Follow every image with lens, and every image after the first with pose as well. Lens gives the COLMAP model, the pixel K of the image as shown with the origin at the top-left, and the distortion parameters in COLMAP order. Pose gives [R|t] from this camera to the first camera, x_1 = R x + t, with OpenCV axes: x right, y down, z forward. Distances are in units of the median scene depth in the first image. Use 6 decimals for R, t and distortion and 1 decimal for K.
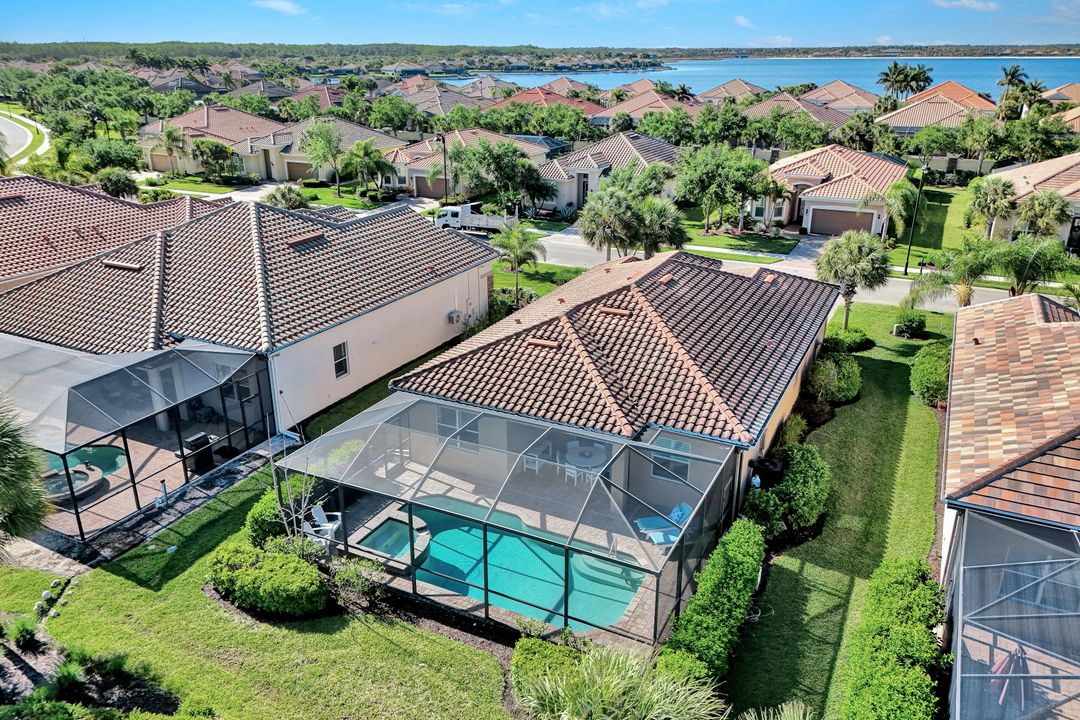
lens RADIAL K [[803.3, 0, 543.4], [0, 803.3, 354.7], [0, 0, 1]] dist [0.043549, -0.001429]
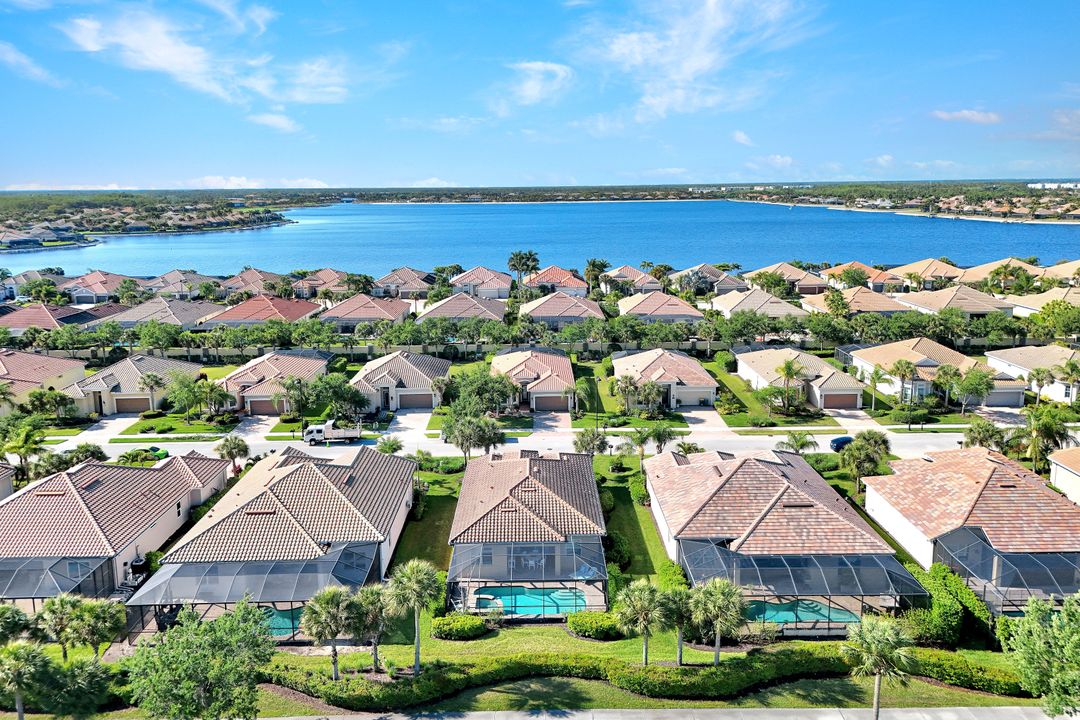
lens RADIAL K [[801.5, 0, 540.6], [0, 801.5, 310.0], [0, 0, 1]] dist [0.095819, -0.099725]
pose [[0.890395, -0.080240, 0.448061, -0.848850], [0.170819, 0.971302, -0.165511, -0.162086], [-0.421921, 0.223907, 0.878549, -1.130899]]
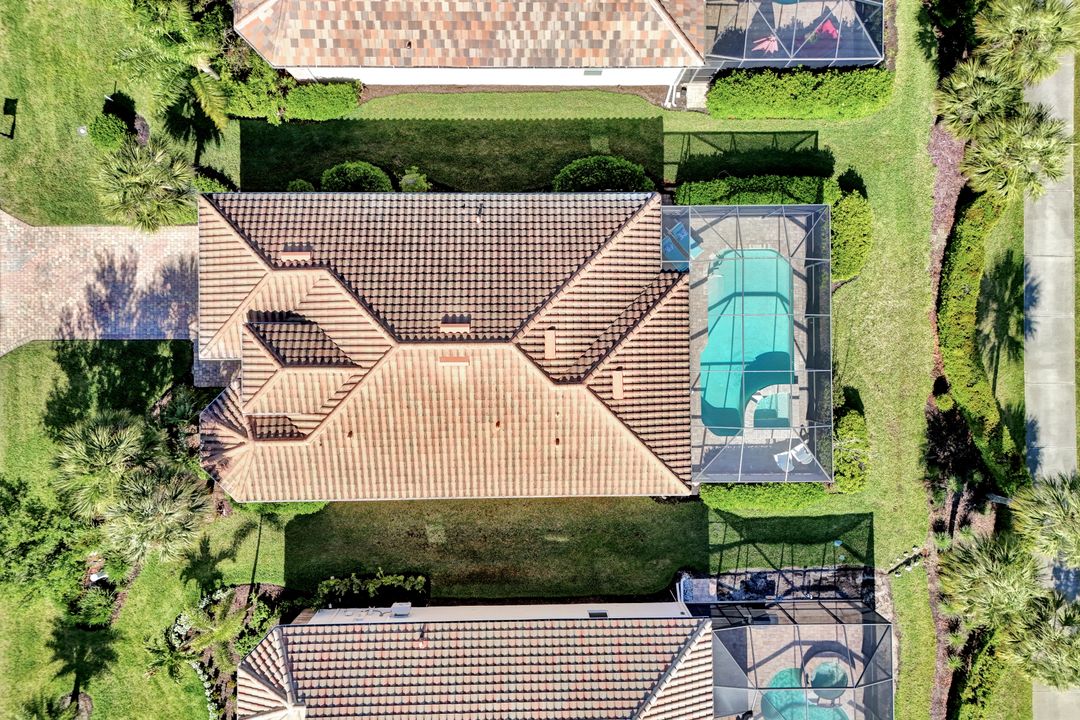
lens RADIAL K [[803.3, 0, 543.4], [0, 803.3, 354.7], [0, 0, 1]] dist [0.043549, -0.001429]
pose [[-0.454760, -0.890581, -0.007693, 0.087467], [0.295073, -0.158812, 0.942184, -1.012022], [-0.840313, 0.426197, 0.335008, 0.644201]]
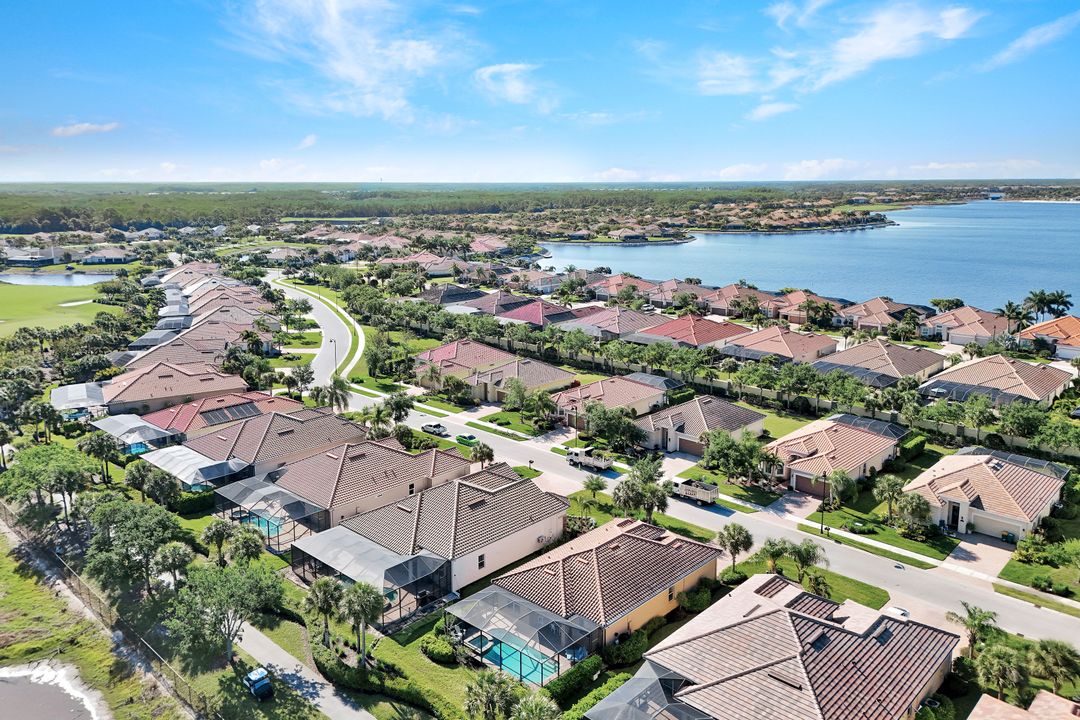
lens RADIAL K [[801.9, 0, 541.1], [0, 801.9, 330.8], [0, 0, 1]] dist [0.089199, -0.097323]
pose [[0.957871, 0.050259, -0.282768, 0.613207], [-0.098118, 0.982596, -0.157727, -0.334475], [0.269919, 0.178826, 0.946131, -1.465545]]
